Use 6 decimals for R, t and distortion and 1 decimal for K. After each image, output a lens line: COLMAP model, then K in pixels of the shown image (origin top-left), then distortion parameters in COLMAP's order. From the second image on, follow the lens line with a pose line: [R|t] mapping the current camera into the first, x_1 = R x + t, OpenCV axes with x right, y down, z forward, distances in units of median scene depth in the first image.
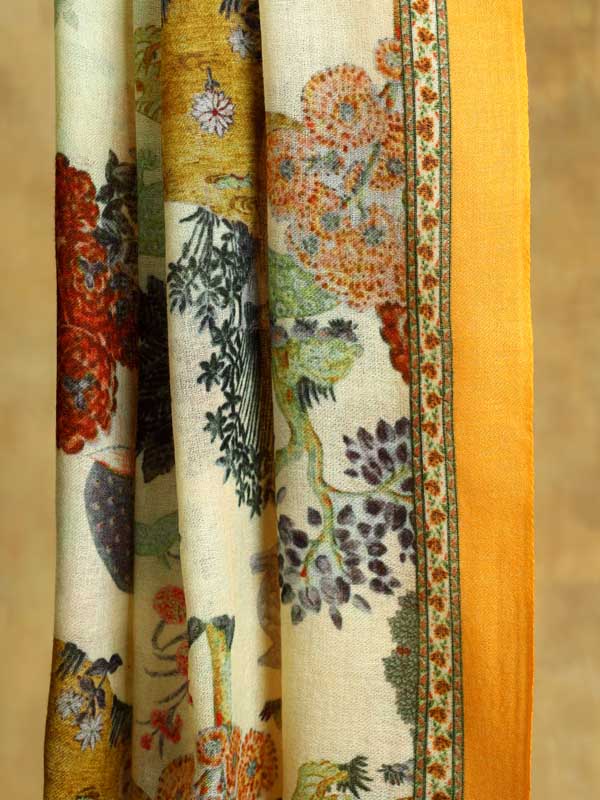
lens RADIAL K [[1979.1, 0, 300.0], [0, 1979.1, 400.0], [0, 0, 1]] dist [-0.031290, 0.055324]
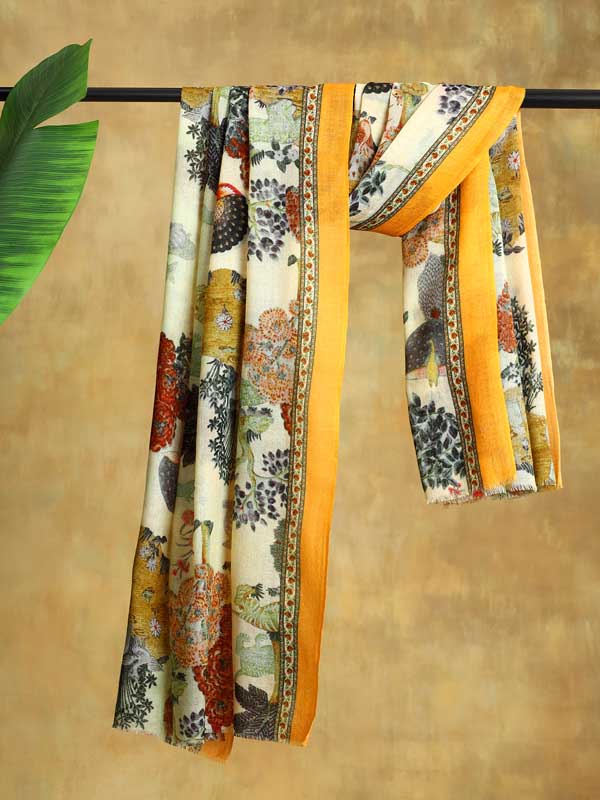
lens RADIAL K [[1979.1, 0, 300.0], [0, 1979.1, 400.0], [0, 0, 1]] dist [-0.031290, 0.055324]
pose [[0.994210, 0.093225, -0.053433, 0.195446], [-0.096870, 0.992814, -0.070260, 0.121012], [0.046499, 0.075030, 0.996097, -1.495980]]
